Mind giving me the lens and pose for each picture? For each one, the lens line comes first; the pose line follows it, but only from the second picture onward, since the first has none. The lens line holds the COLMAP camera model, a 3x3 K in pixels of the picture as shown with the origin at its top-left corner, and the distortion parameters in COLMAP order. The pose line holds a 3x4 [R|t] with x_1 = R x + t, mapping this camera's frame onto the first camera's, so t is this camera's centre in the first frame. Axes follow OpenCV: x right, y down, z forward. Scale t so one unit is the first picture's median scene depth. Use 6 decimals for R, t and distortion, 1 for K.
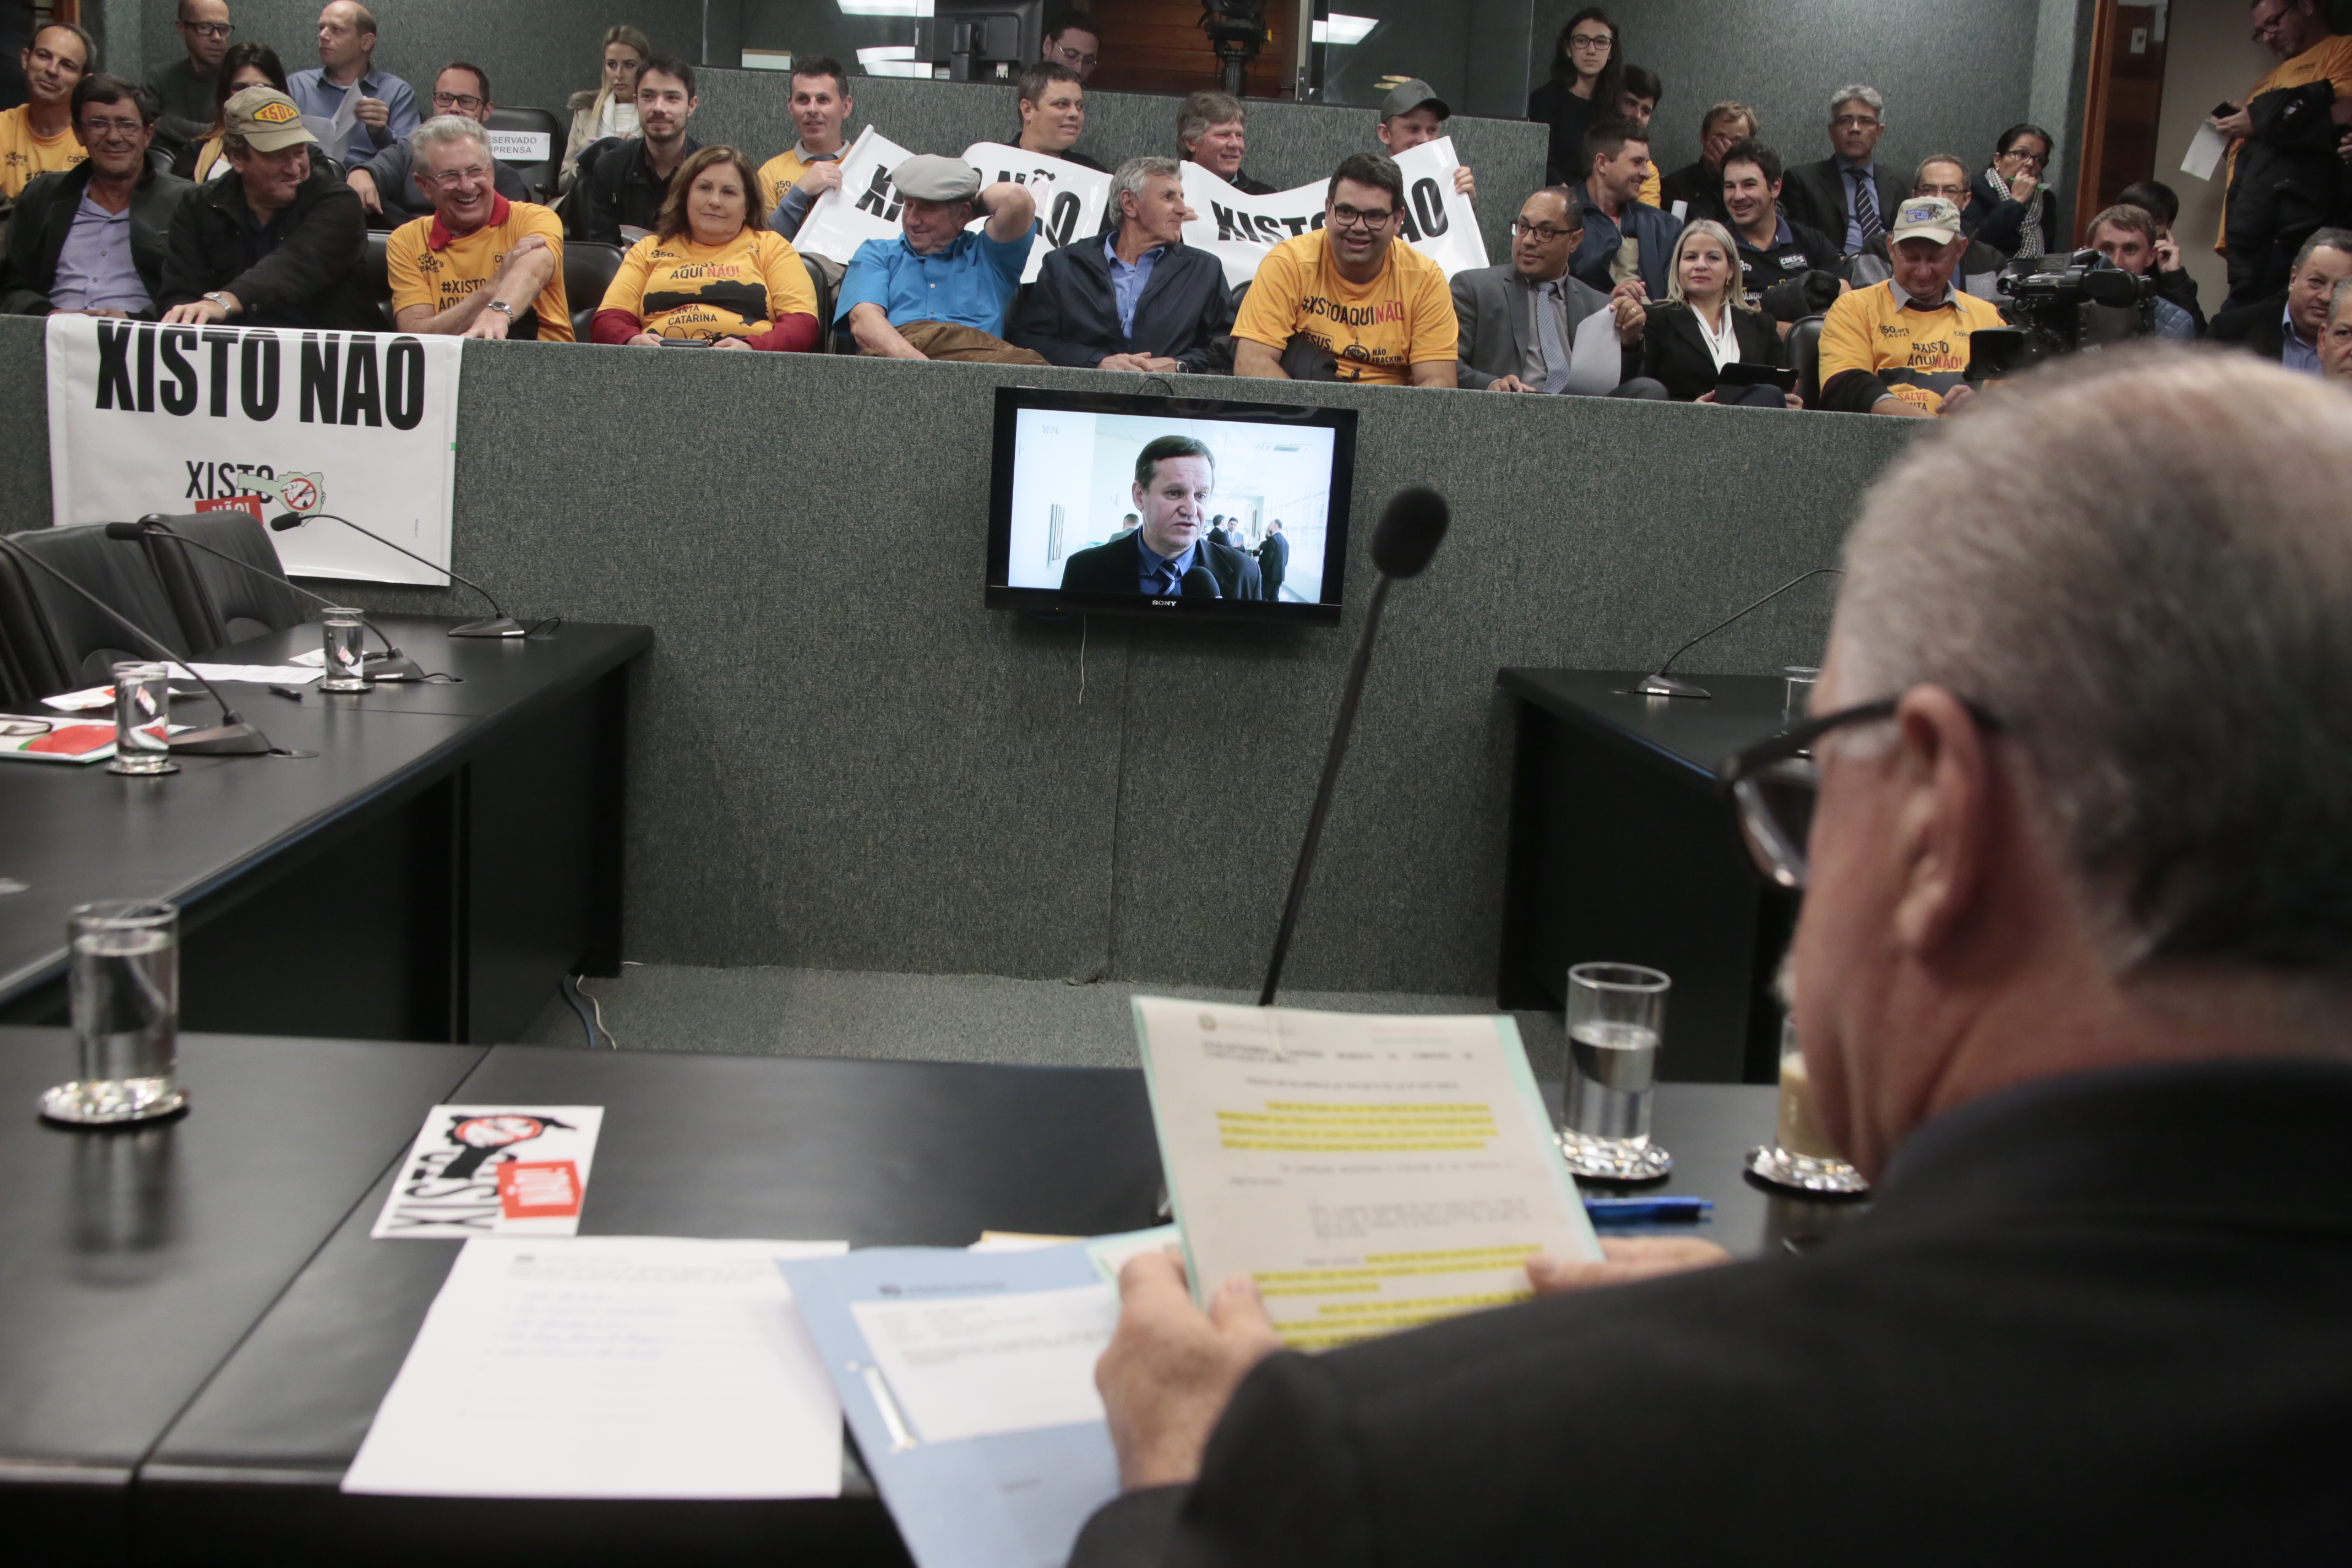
lens RADIAL K [[2271.5, 0, 1180.1], [0, 2271.5, 773.4], [0, 0, 1]] dist [-0.029366, 0.000000]
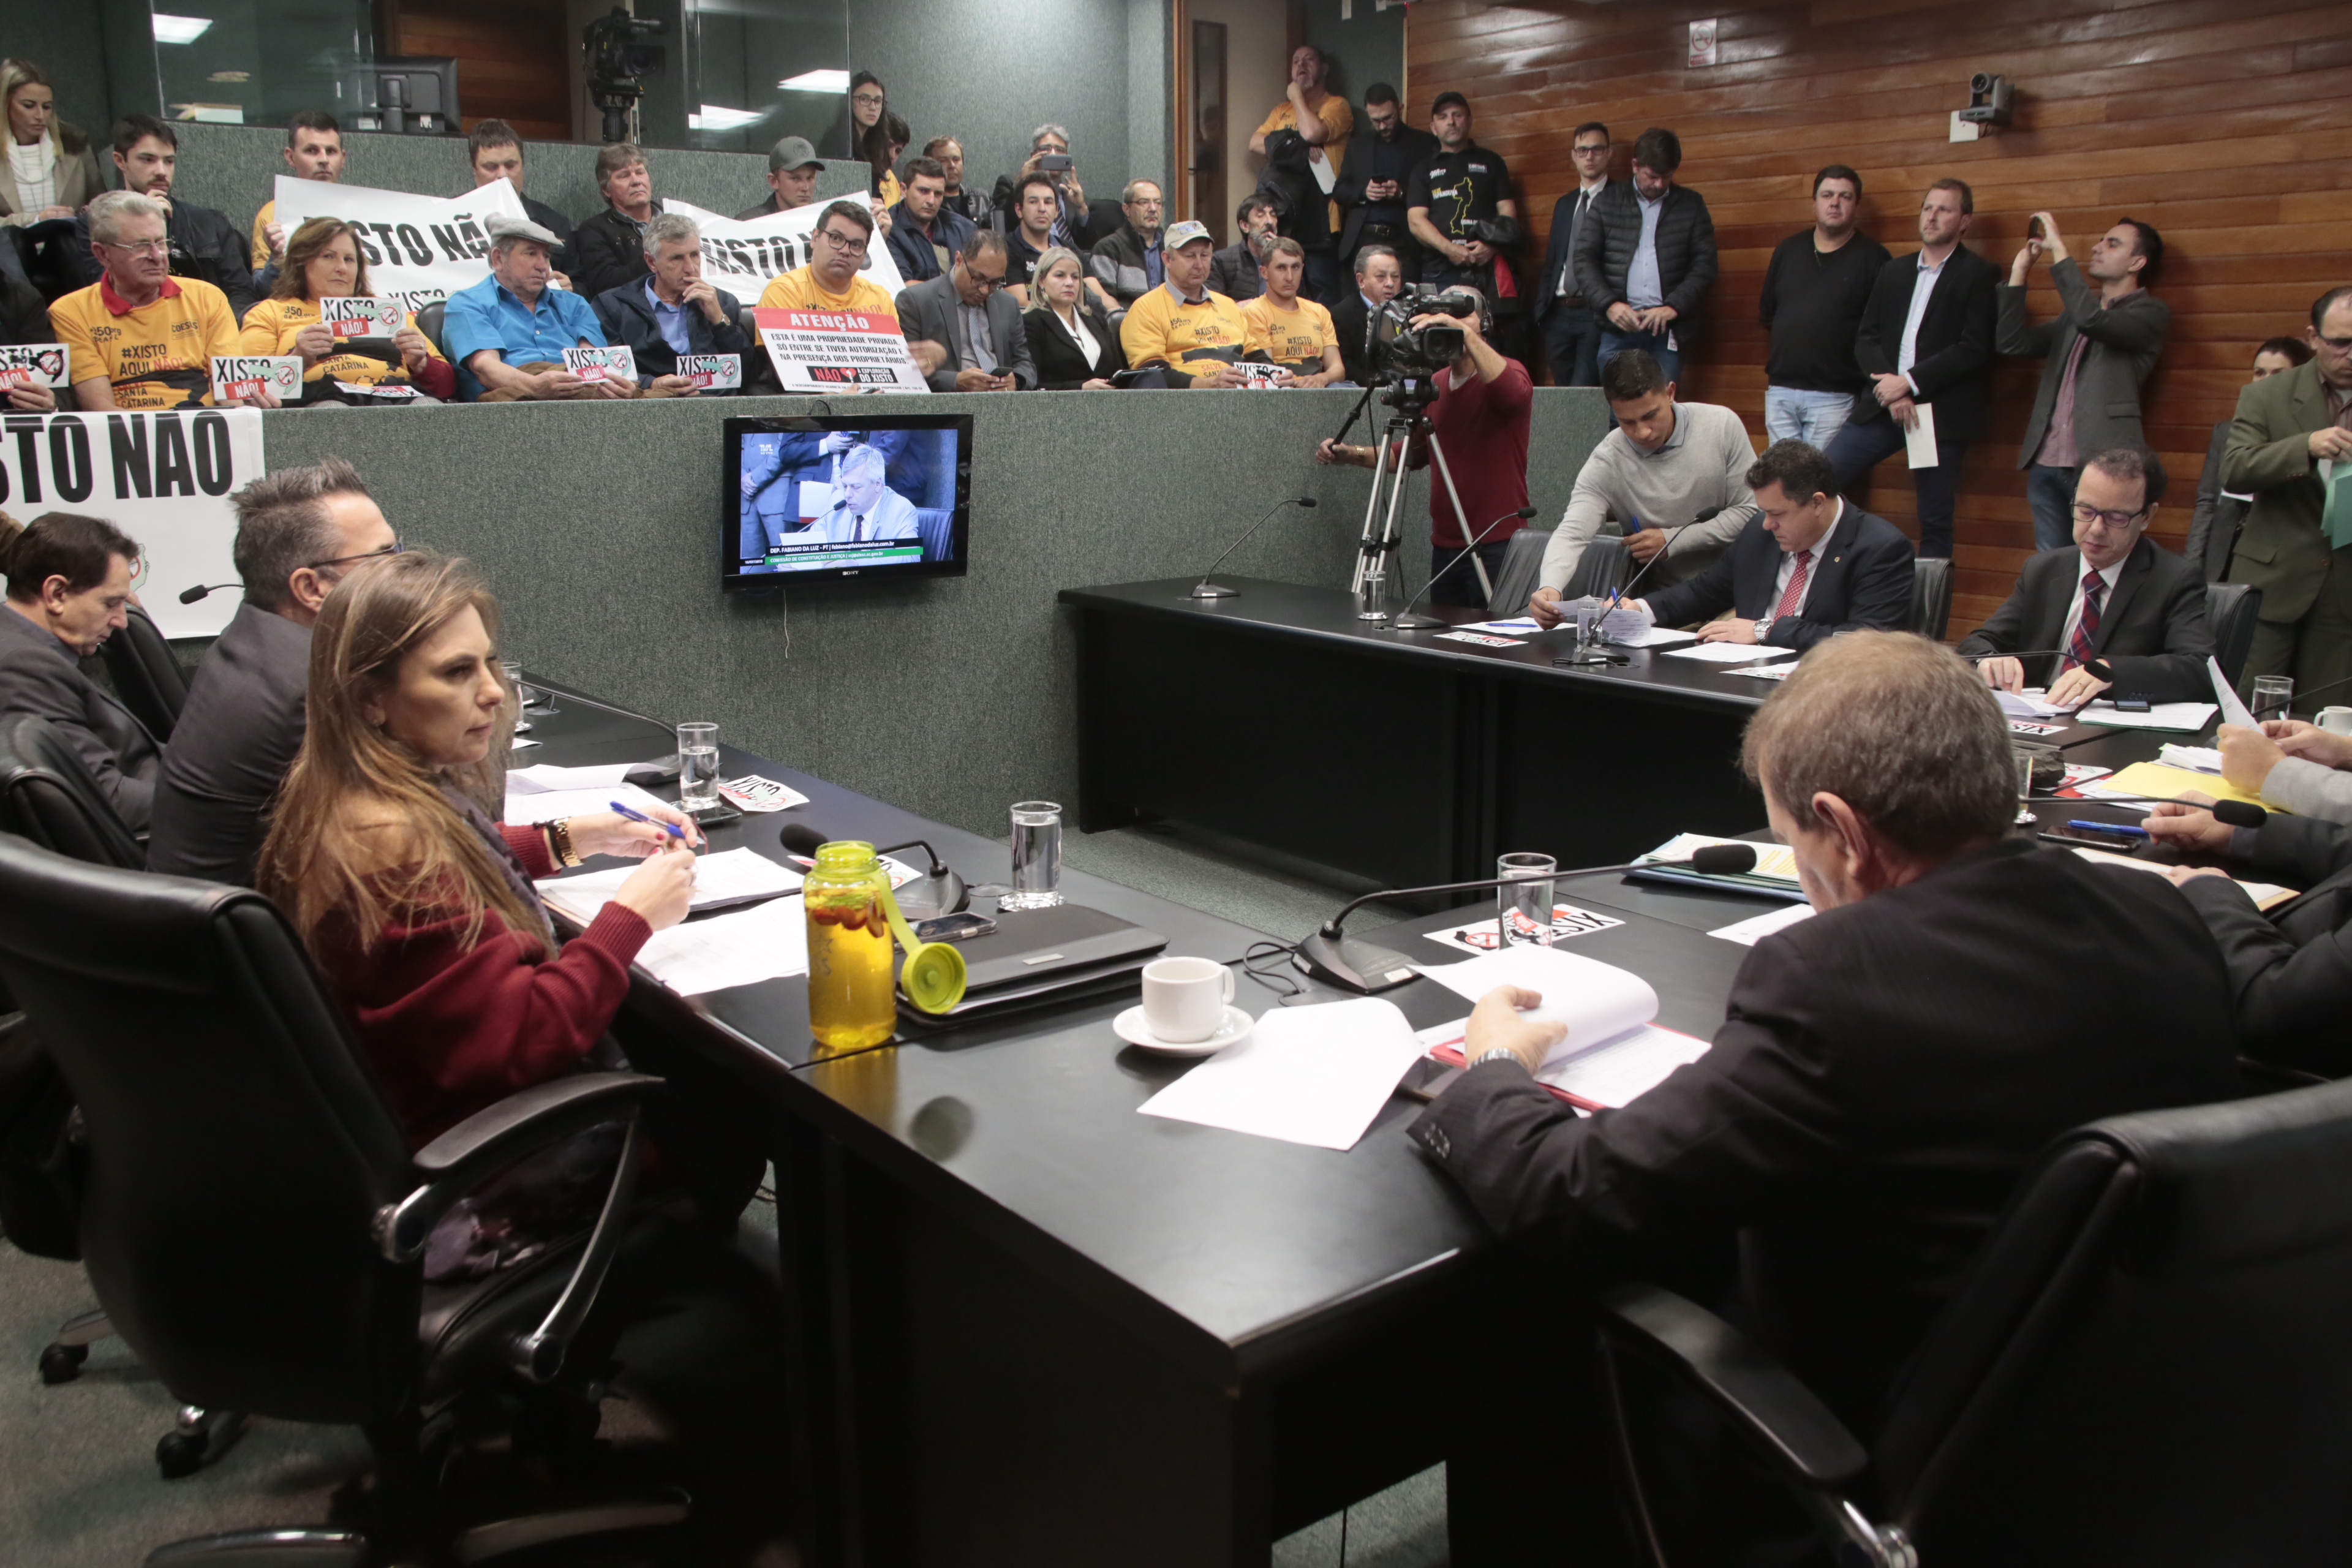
lens RADIAL K [[2009.9, 0, 1163.0], [0, 2009.9, 786.1], [0, 0, 1]] dist [-0.014430, 0.022910]
pose [[0.833232, -0.172610, 0.525290, -0.476748], [0.135639, 0.984805, 0.108451, -0.054032], [-0.536028, -0.019115, 0.843984, -0.073348]]
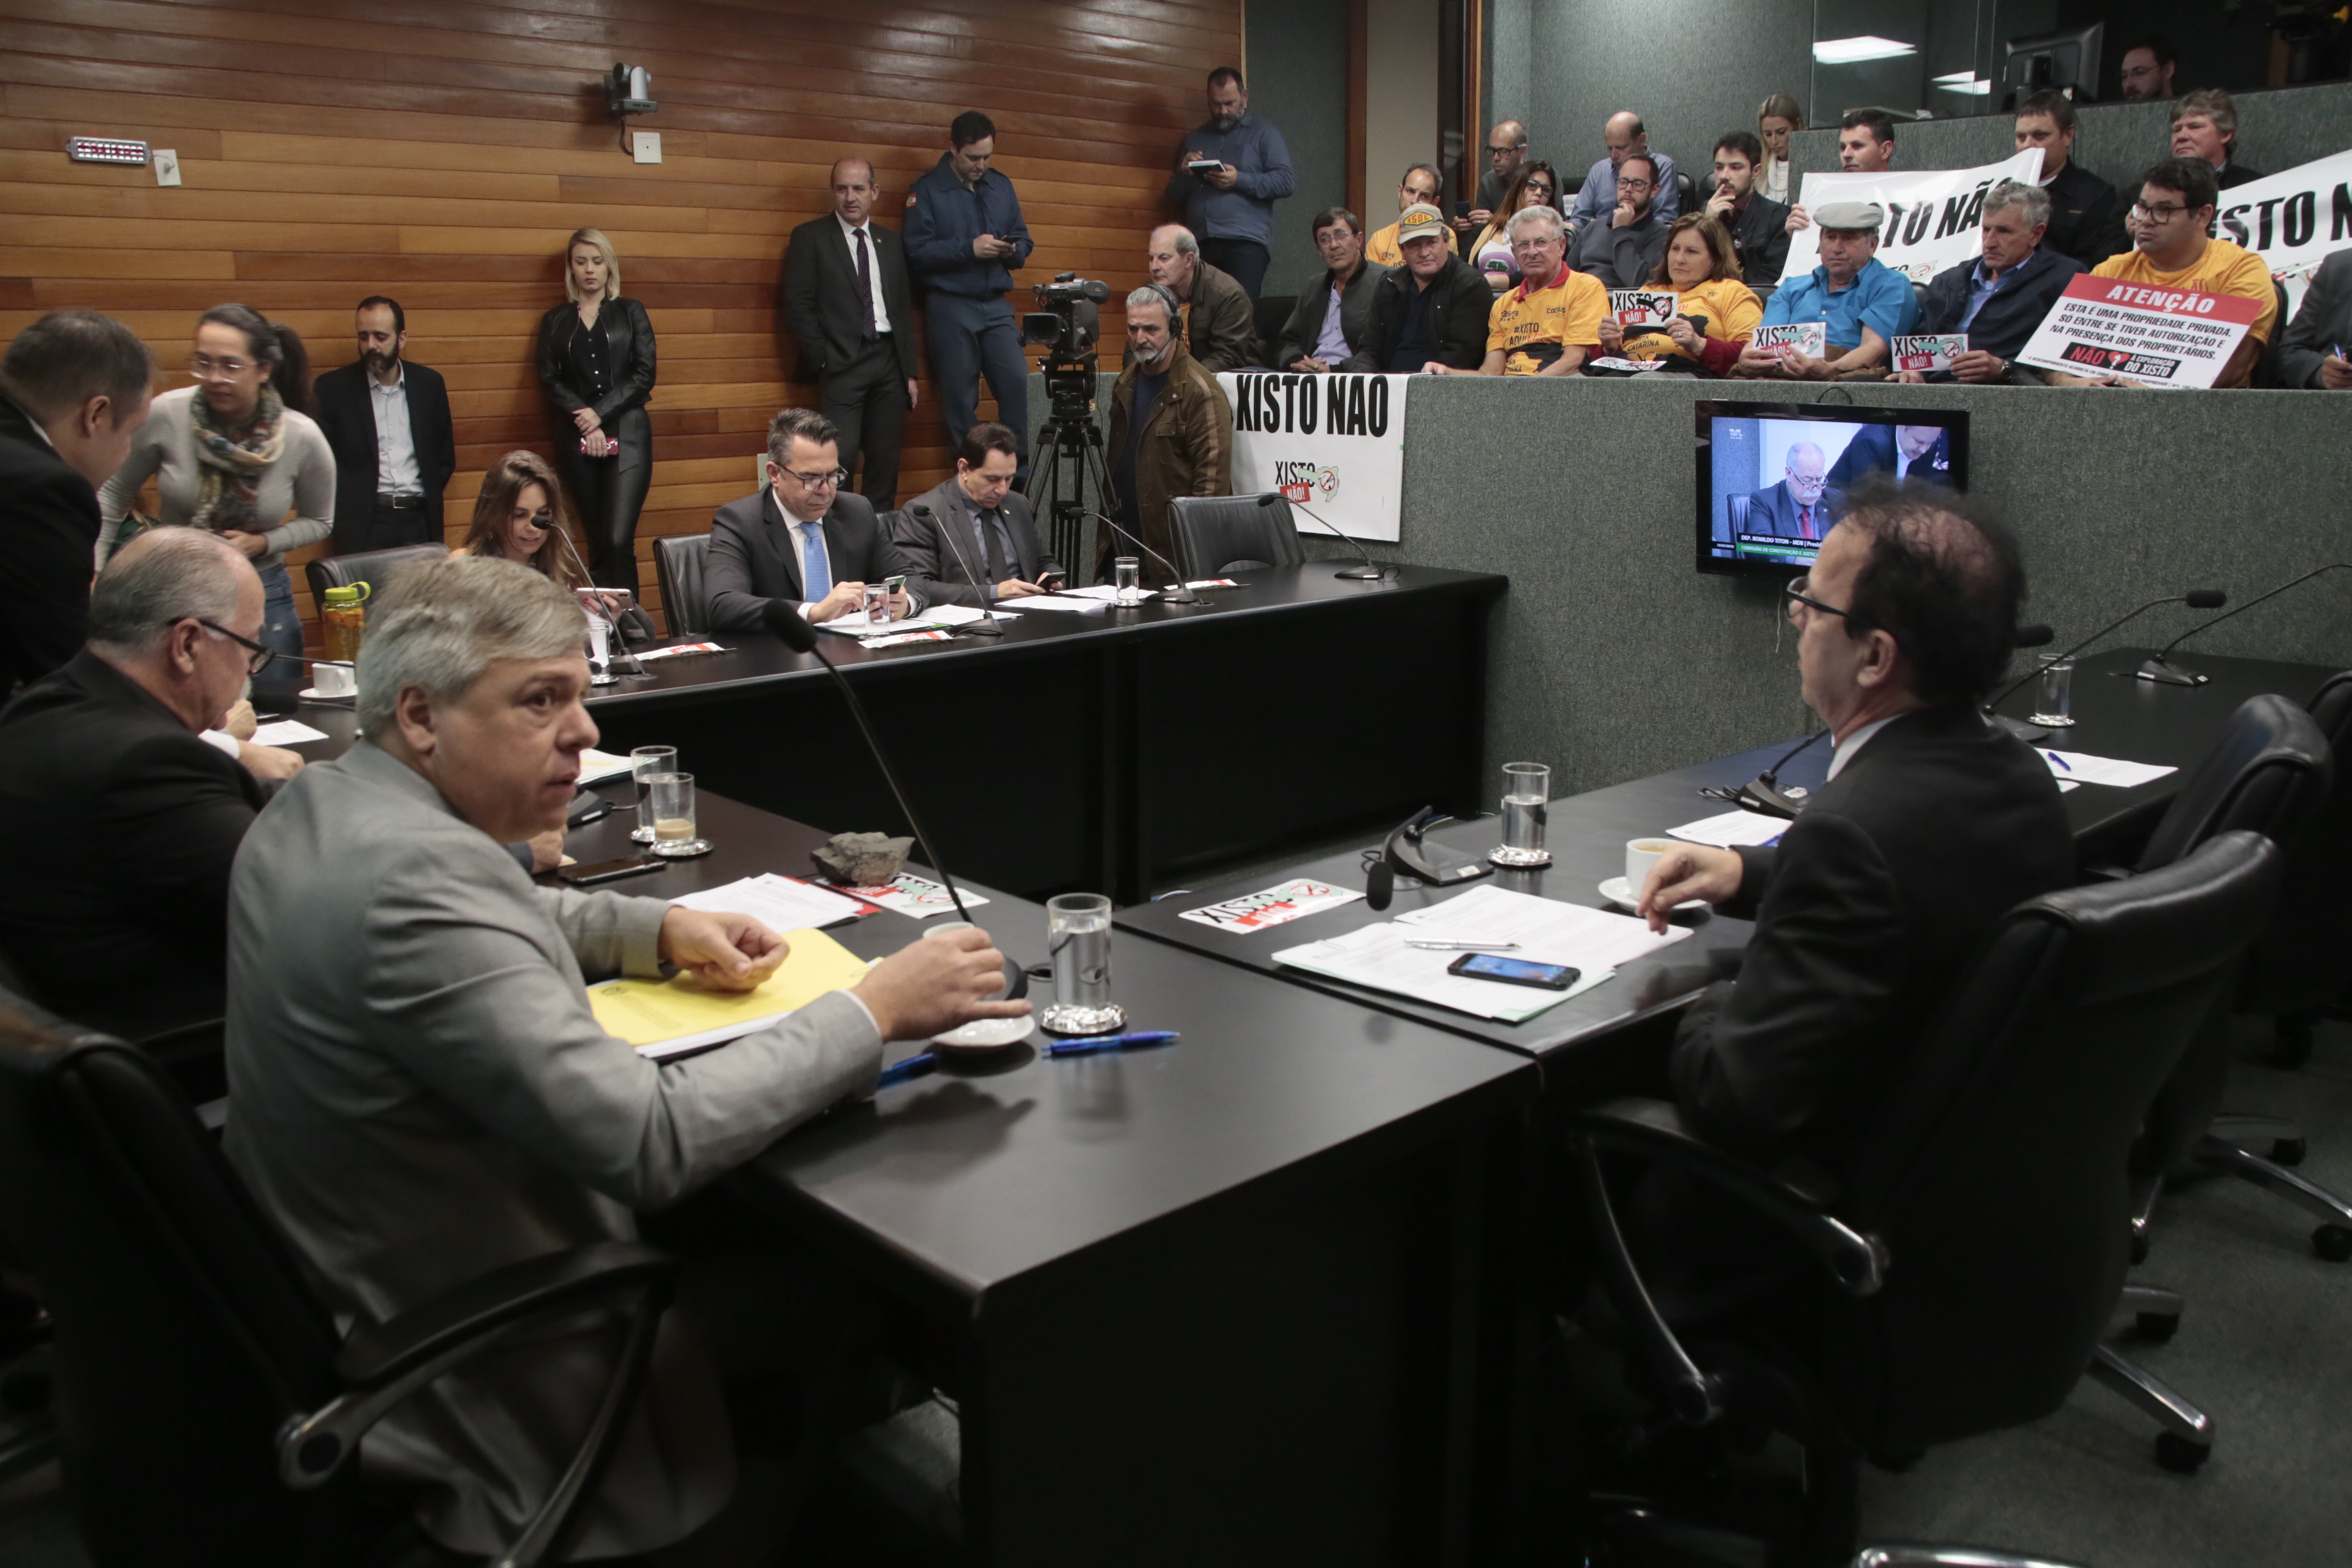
lens RADIAL K [[2009.9, 0, 1175.0], [0, 2009.9, 785.9], [0, 0, 1]] dist [-0.014430, 0.022910]
pose [[0.619000, 0.120772, -0.776049, 0.613207], [-0.086182, 0.992584, 0.085728, -0.024236], [0.780648, 0.013816, 0.624818, 0.060431]]
